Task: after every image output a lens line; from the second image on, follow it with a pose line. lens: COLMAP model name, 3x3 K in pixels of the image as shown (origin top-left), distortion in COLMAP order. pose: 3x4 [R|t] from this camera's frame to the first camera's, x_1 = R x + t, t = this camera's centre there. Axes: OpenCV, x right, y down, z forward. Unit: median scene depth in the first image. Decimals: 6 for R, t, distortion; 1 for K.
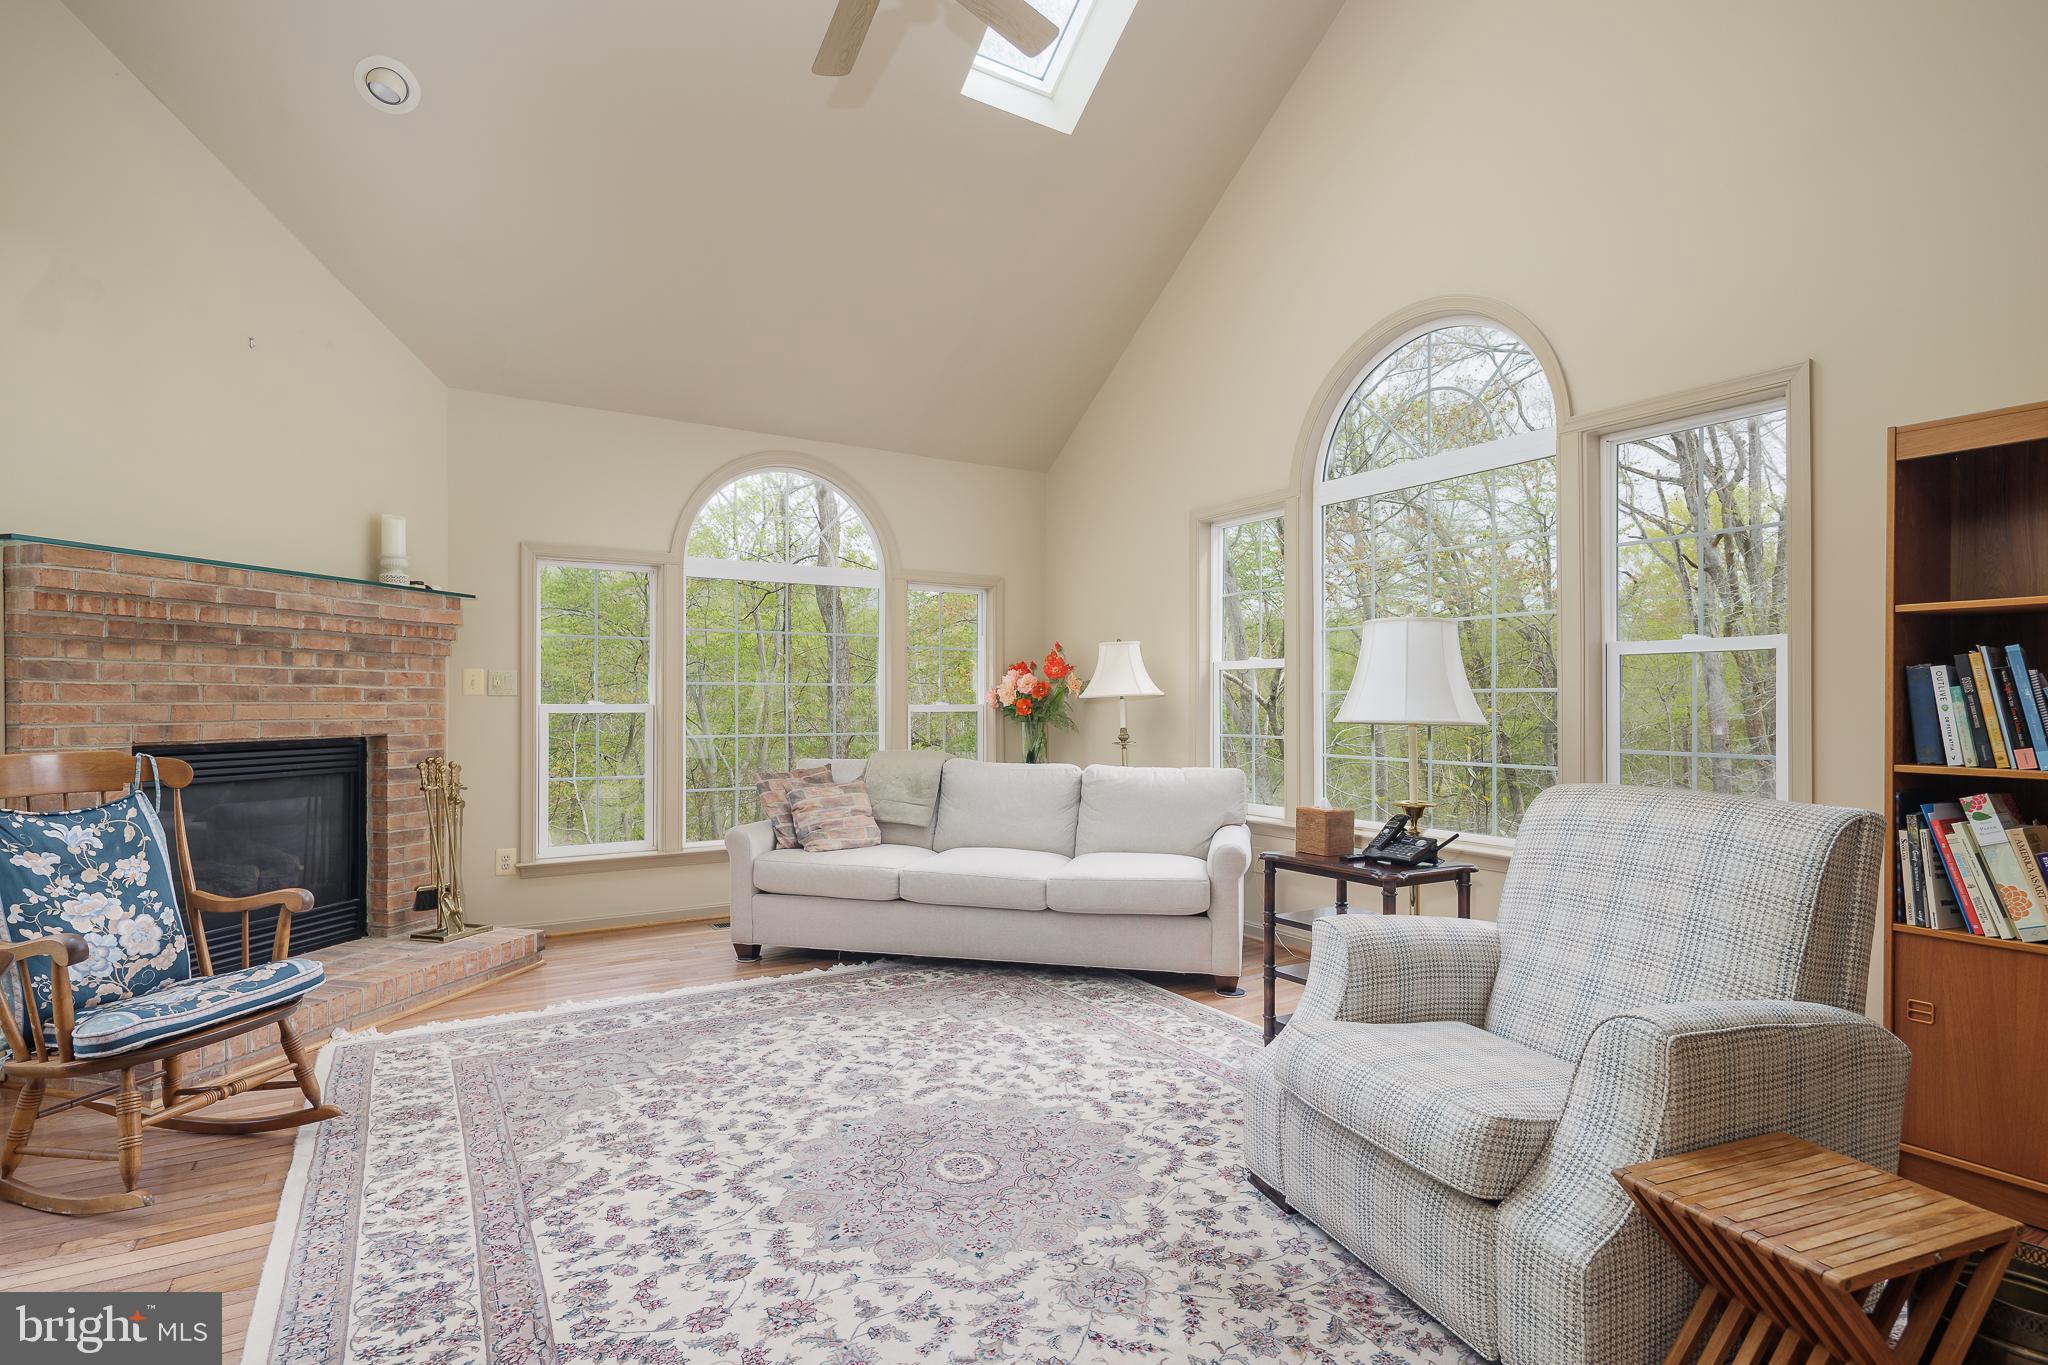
lens RADIAL K [[995.9, 0, 1019.7], [0, 995.9, 692.7], [0, 0, 1]] dist [0.000031, -0.000623]
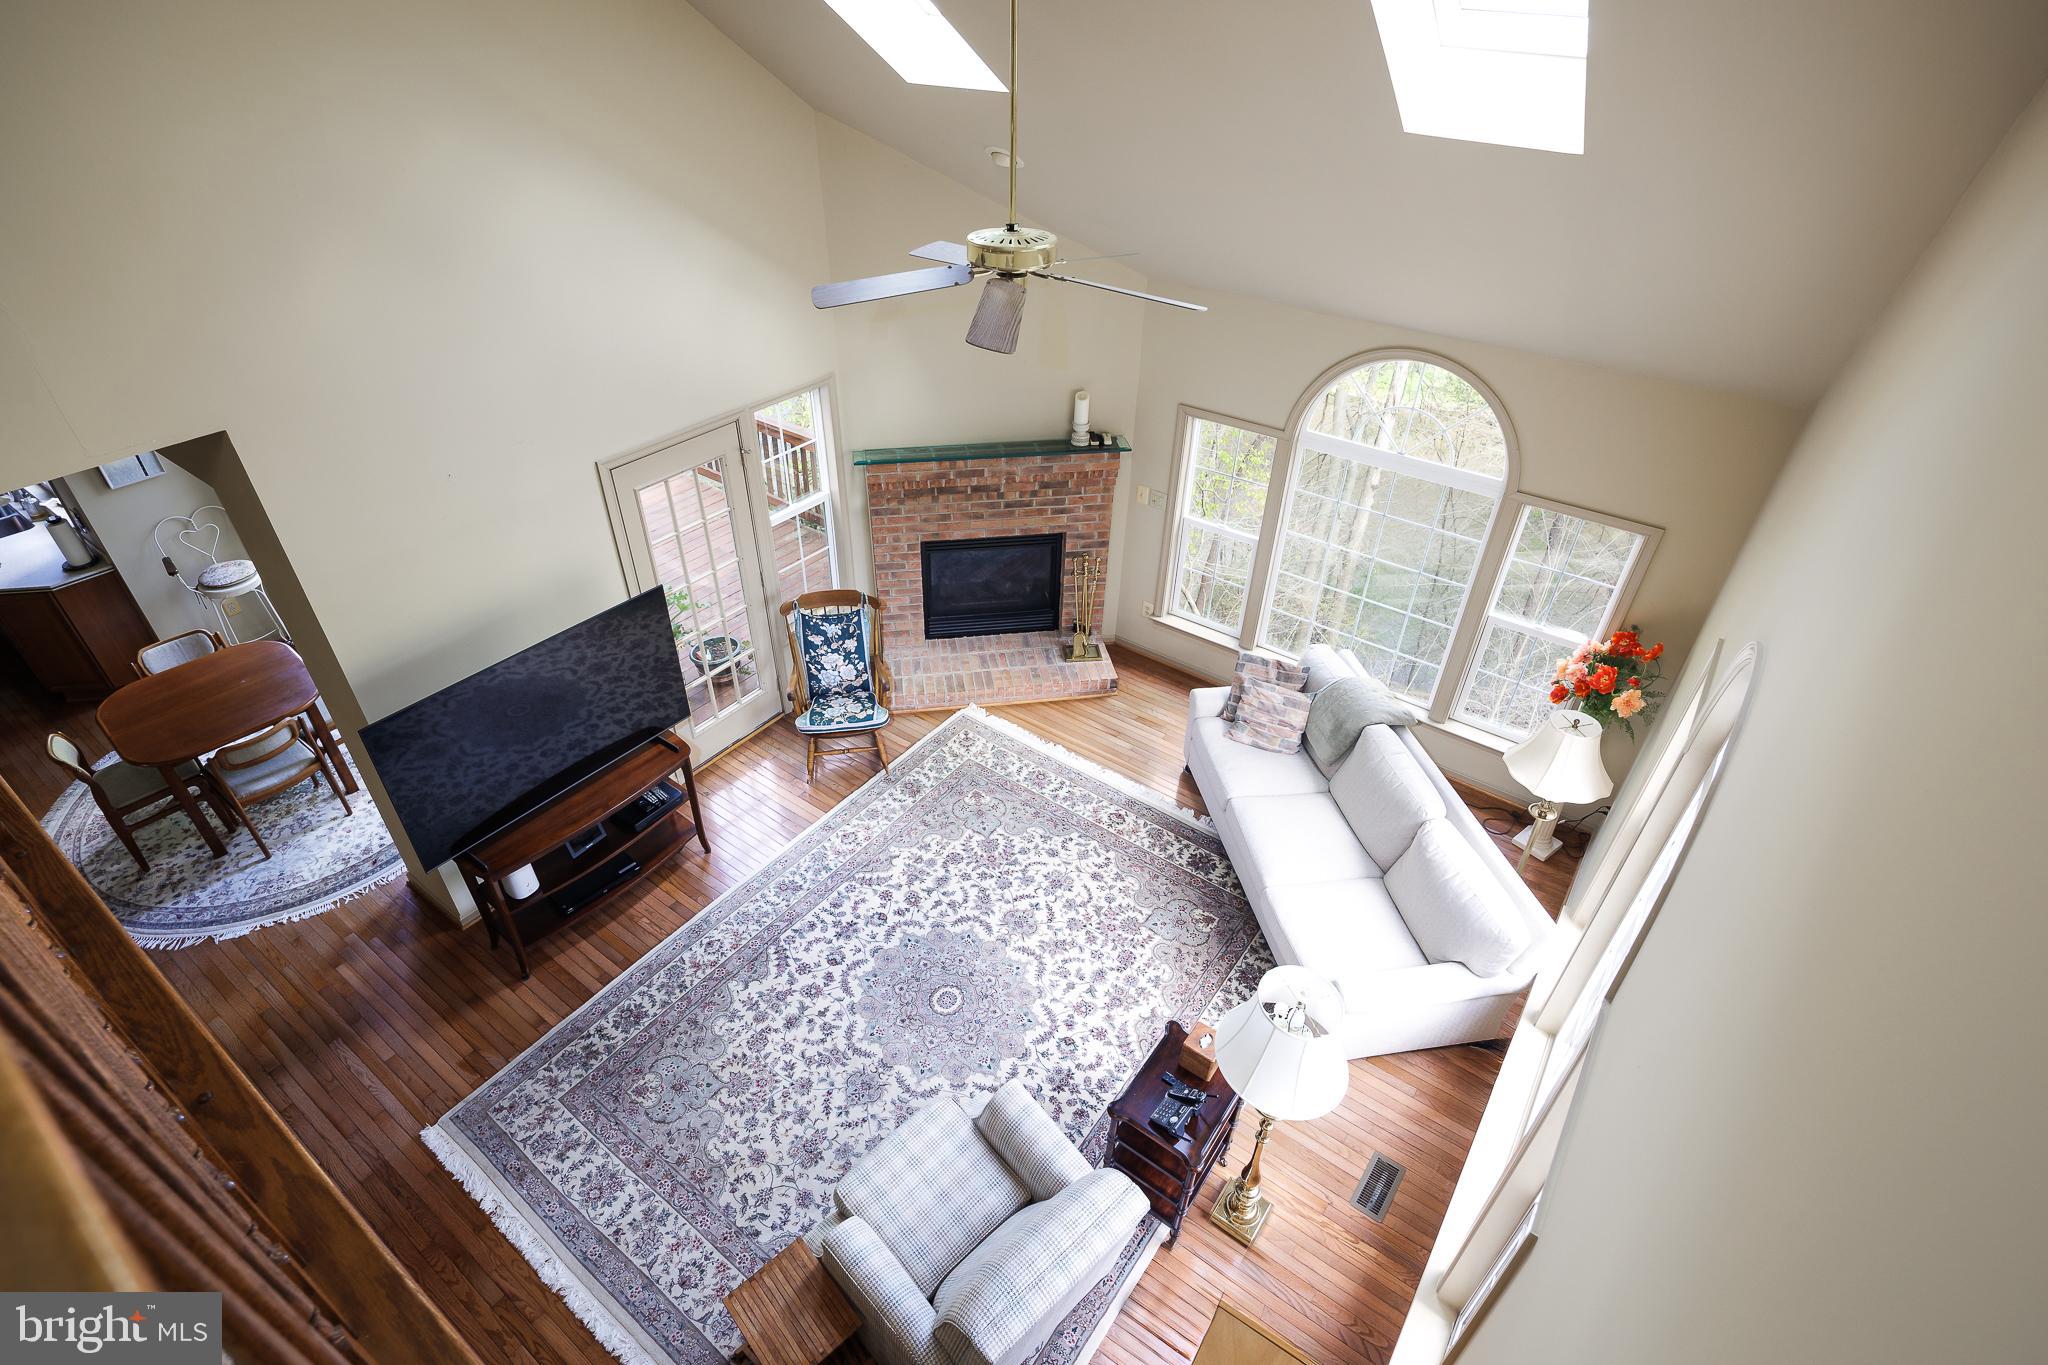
lens RADIAL K [[995.9, 0, 1016.4], [0, 995.9, 682.7], [0, 0, 1]] dist [0.000031, -0.000623]
pose [[0.383233, 0.554787, -0.738474, 0.964604], [-0.015032, 0.803156, 0.595579, -1.060411], [0.923529, -0.217144, 0.316136, 0.539521]]
